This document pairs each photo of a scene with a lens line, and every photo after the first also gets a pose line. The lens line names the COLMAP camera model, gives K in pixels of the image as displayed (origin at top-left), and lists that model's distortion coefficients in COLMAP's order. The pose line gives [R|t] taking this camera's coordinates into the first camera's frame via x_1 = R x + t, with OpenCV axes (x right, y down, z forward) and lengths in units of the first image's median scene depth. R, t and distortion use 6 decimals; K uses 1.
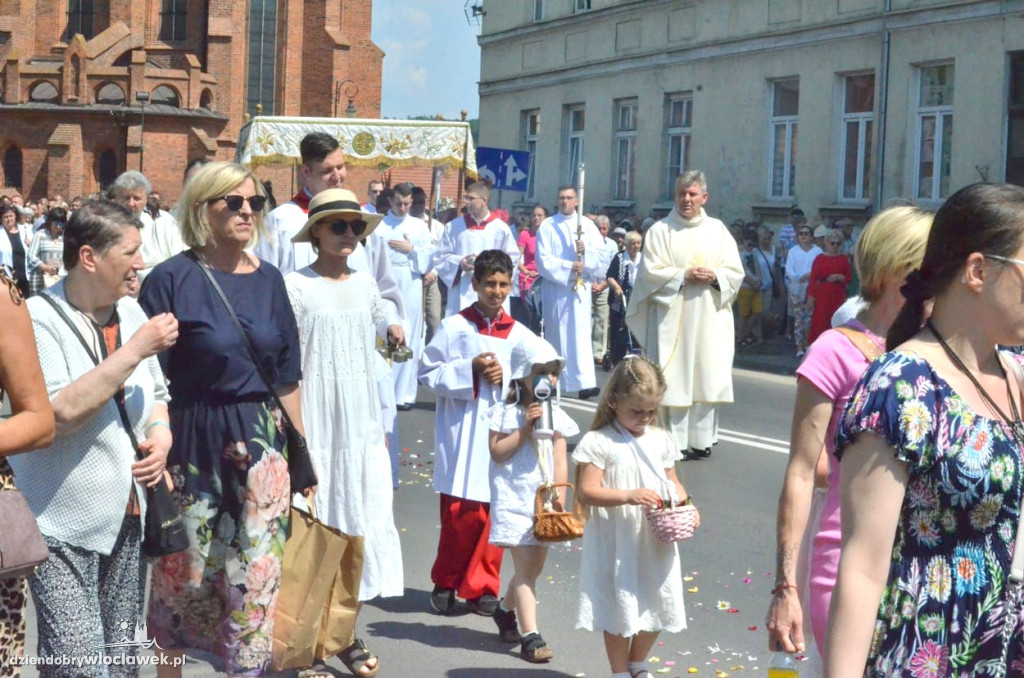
lens RADIAL K [[2340.4, 0, 511.5], [0, 2340.4, 339.9], [0, 0, 1]] dist [-0.004294, 0.247098]
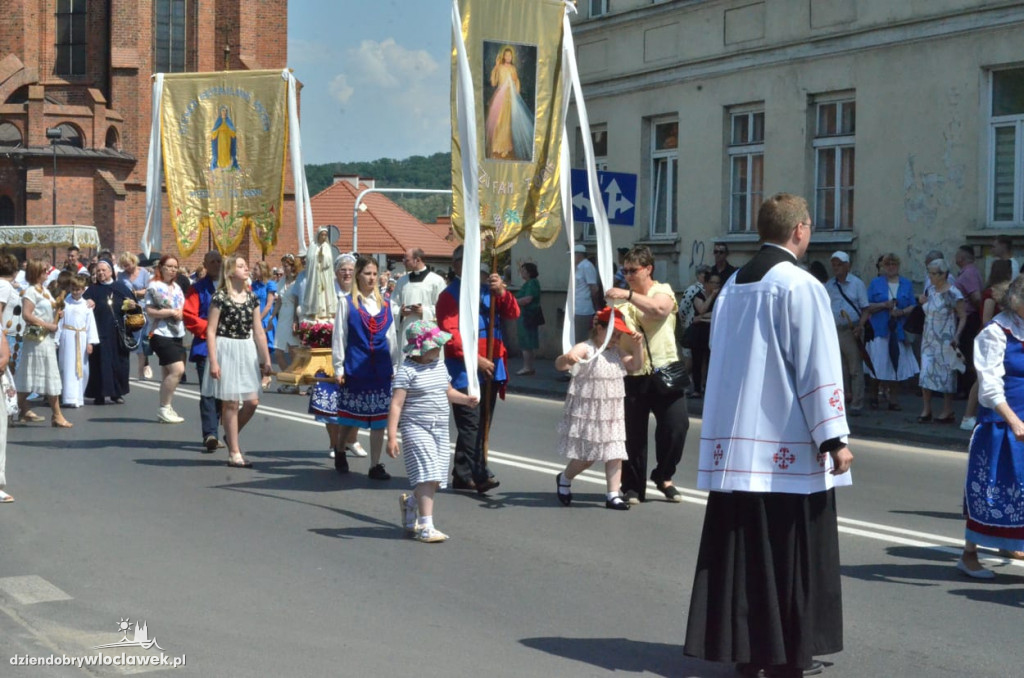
lens RADIAL K [[2300.6, 0, 512.2], [0, 2300.6, 340.4], [0, 0, 1]] dist [0.015464, -0.106851]
pose [[0.997261, -0.029224, 0.067941, -0.040212], [0.030381, 0.999409, -0.016068, -0.006512], [-0.067431, 0.018088, 0.997560, 0.111758]]
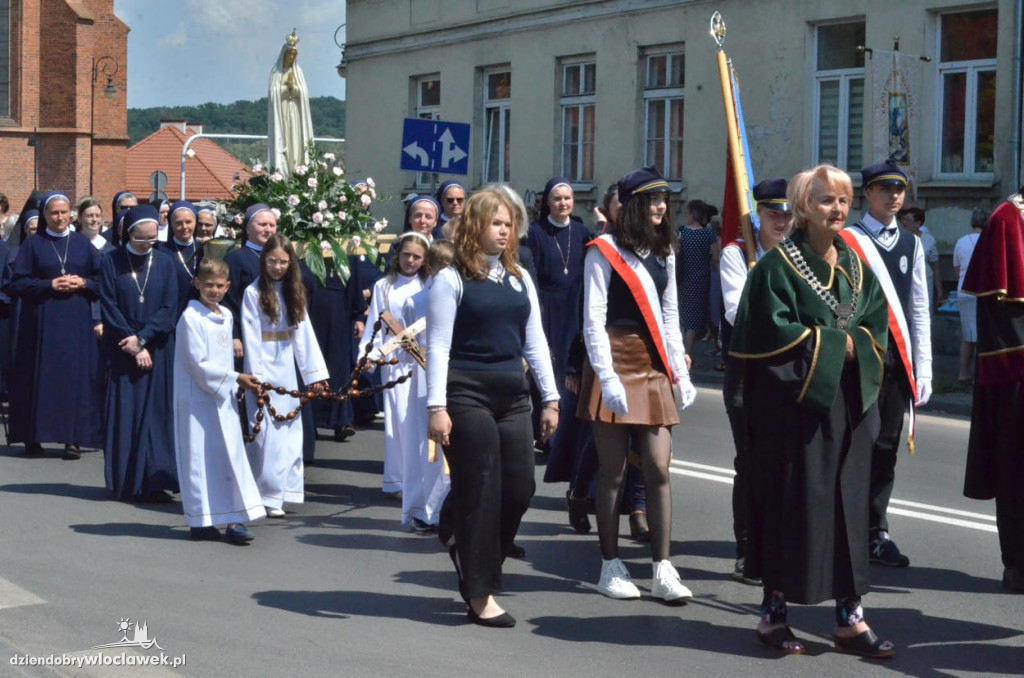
lens RADIAL K [[2316.4, 0, 506.1], [0, 2316.4, 343.1], [0, 0, 1]] dist [-0.006144, 0.116265]
pose [[0.989892, -0.029862, 0.138647, -0.041758], [0.028783, 0.999538, 0.009786, -0.006450], [-0.138875, -0.005696, 0.990294, 0.105228]]
